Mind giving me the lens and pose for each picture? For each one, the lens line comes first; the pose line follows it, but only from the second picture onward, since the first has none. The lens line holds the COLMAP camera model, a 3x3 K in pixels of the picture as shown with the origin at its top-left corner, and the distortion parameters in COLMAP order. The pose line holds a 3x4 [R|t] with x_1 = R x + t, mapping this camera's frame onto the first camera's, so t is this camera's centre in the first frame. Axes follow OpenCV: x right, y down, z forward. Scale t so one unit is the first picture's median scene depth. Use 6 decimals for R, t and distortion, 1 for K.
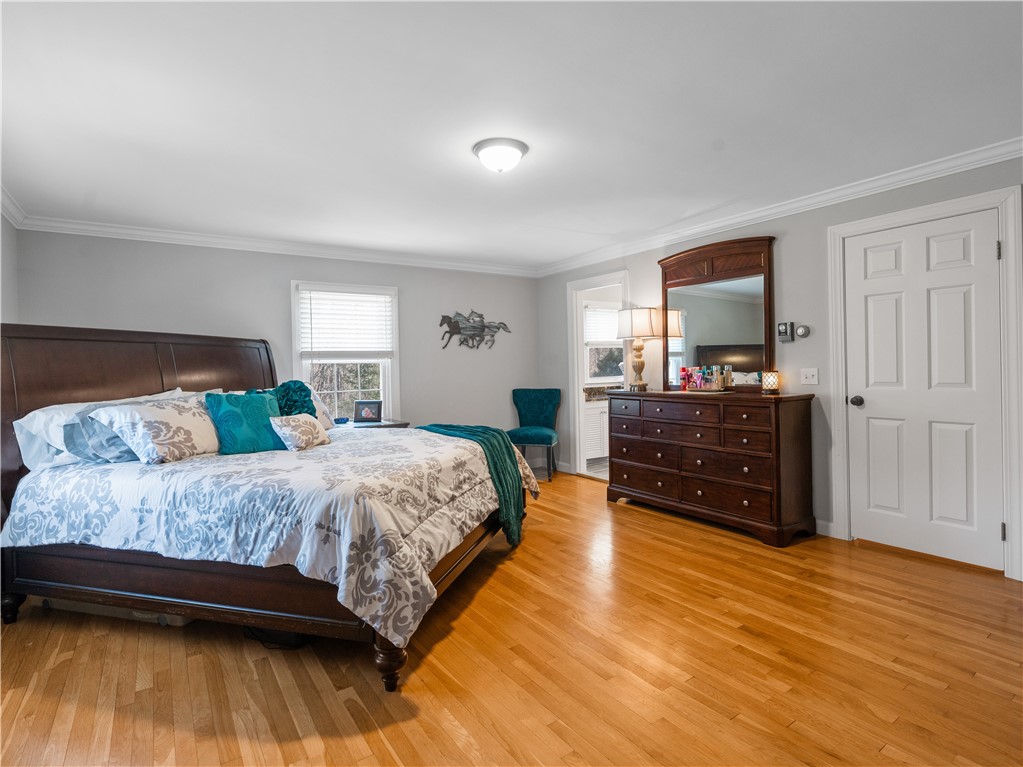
lens RADIAL K [[523.8, 0, 514.6], [0, 523.8, 376.8], [0, 0, 1]] dist [-0.014633, 0.004735]
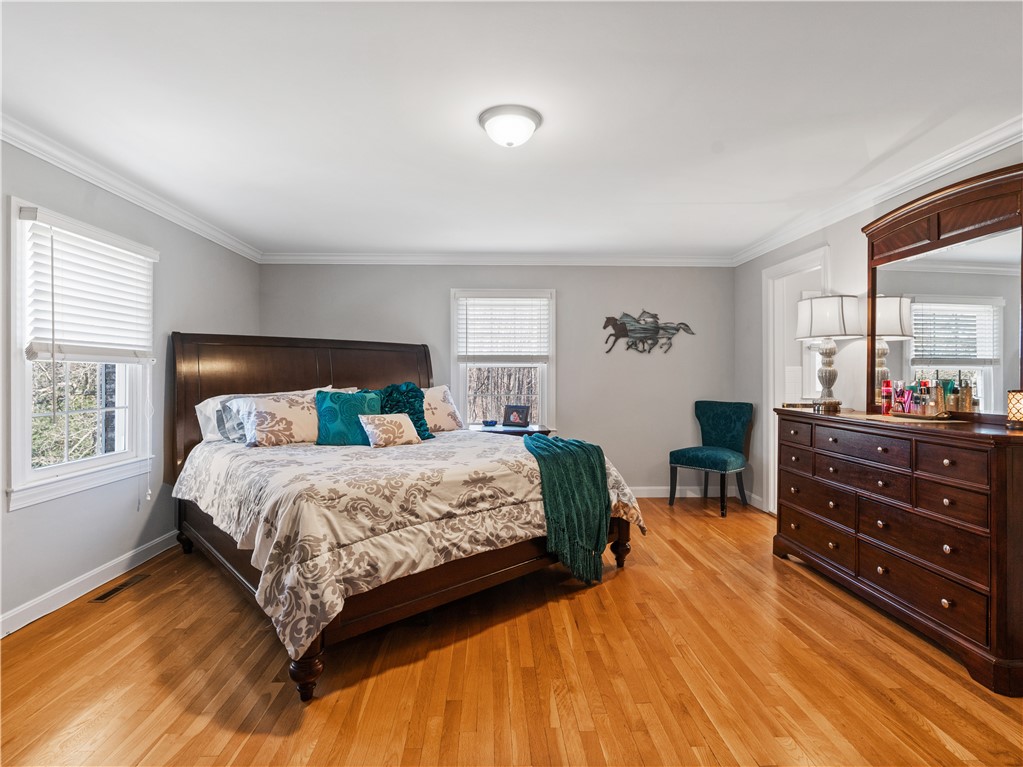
lens RADIAL K [[523.8, 0, 509.9], [0, 523.8, 381.3], [0, 0, 1]] dist [-0.014633, 0.004735]
pose [[0.845145, 0.028788, -0.533762, 0.345708], [-0.029943, 0.999530, 0.006499, -0.008378], [0.533698, 0.010490, 0.845610, 0.216725]]
